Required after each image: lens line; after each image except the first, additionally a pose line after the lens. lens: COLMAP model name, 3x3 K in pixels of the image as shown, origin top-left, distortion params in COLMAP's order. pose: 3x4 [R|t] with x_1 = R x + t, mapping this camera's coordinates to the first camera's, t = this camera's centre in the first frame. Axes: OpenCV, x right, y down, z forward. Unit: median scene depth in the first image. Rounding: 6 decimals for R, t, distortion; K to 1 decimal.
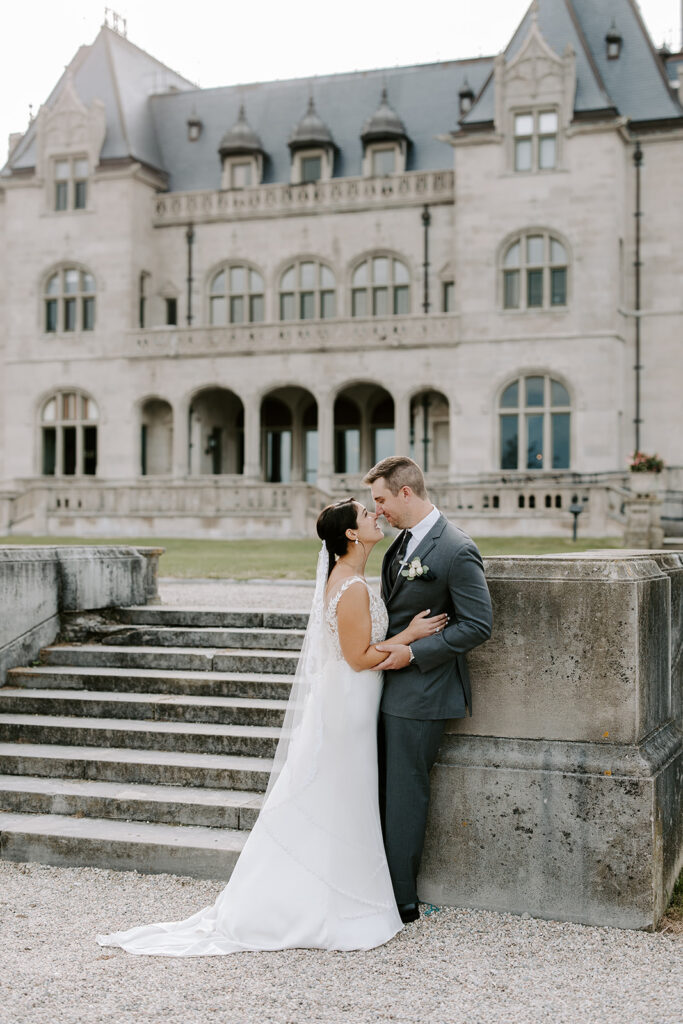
lens RADIAL K [[1547.1, 0, 341.5], [0, 1547.1, 512.0], [0, 0, 1]] dist [0.011842, 0.054521]
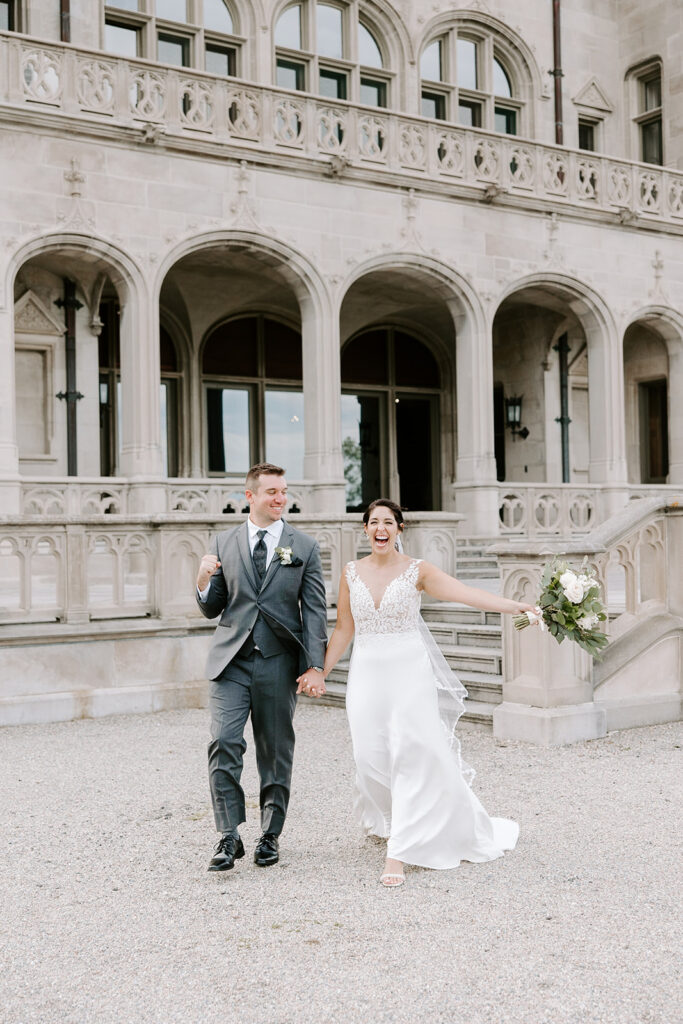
lens RADIAL K [[1289.8, 0, 341.5], [0, 1289.8, 512.0], [0, 0, 1]] dist [0.009766, 0.033794]
pose [[0.573769, 0.004684, 0.819004, -0.339601], [0.007906, 0.999905, -0.011257, -0.011609], [-0.818979, 0.012934, 0.573677, 0.831785]]
